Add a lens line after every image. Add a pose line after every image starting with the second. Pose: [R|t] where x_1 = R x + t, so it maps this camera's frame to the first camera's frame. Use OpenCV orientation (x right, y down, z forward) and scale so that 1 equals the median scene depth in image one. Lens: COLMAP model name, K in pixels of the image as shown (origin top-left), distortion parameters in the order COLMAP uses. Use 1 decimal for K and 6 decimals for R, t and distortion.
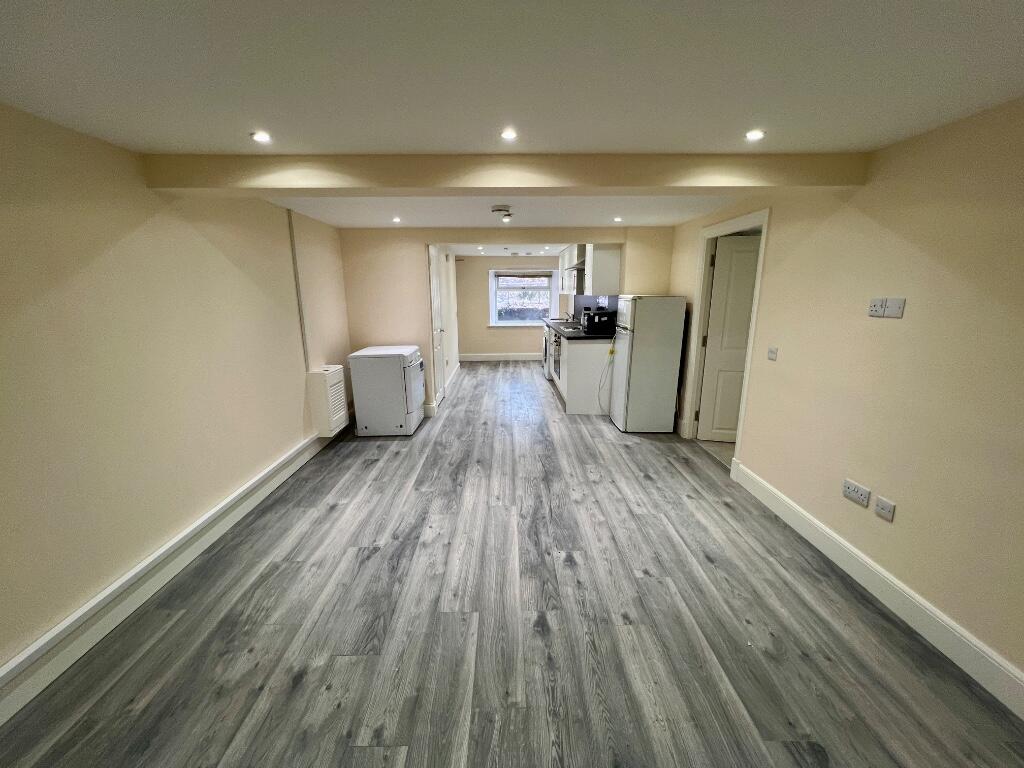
lens RADIAL K [[408.3, 0, 508.6], [0, 408.3, 382.1], [0, 0, 1]] dist [0.000635, 0.000046]
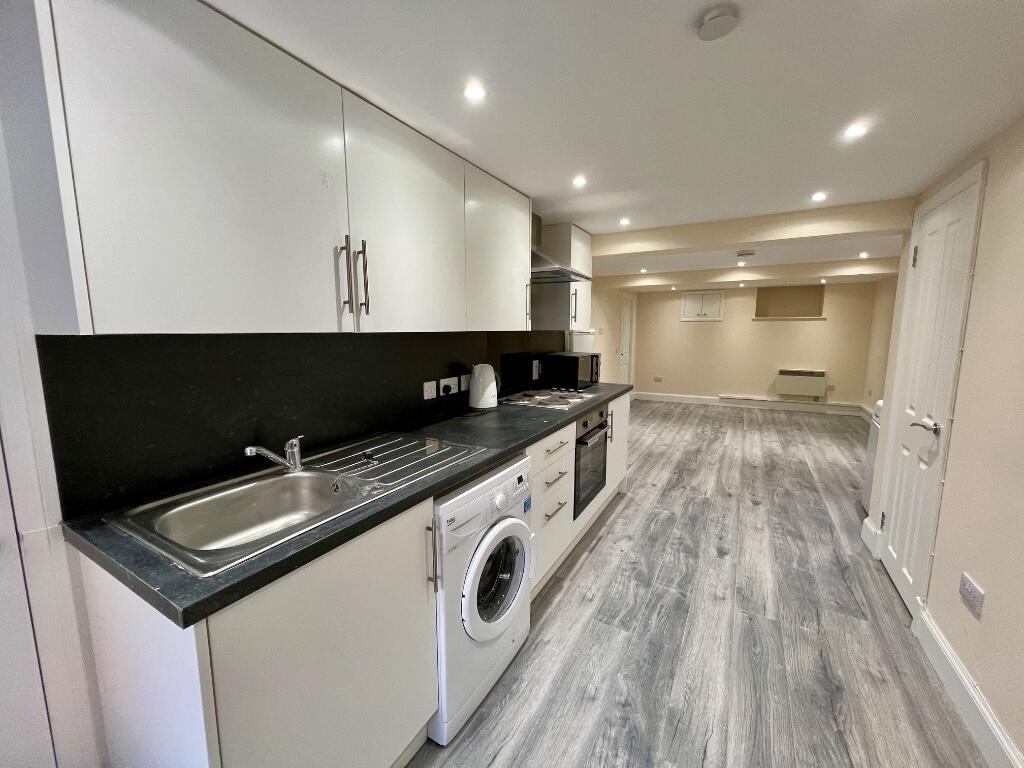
lens RADIAL K [[408.3, 0, 509.0], [0, 408.3, 383.6], [0, 0, 1]] dist [0.000635, 0.000046]
pose [[-0.861638, -0.059430, 0.504032, -0.051032], [0.118619, 0.942033, 0.313853, -0.586709], [-0.493467, 0.330216, -0.804641, 2.693089]]
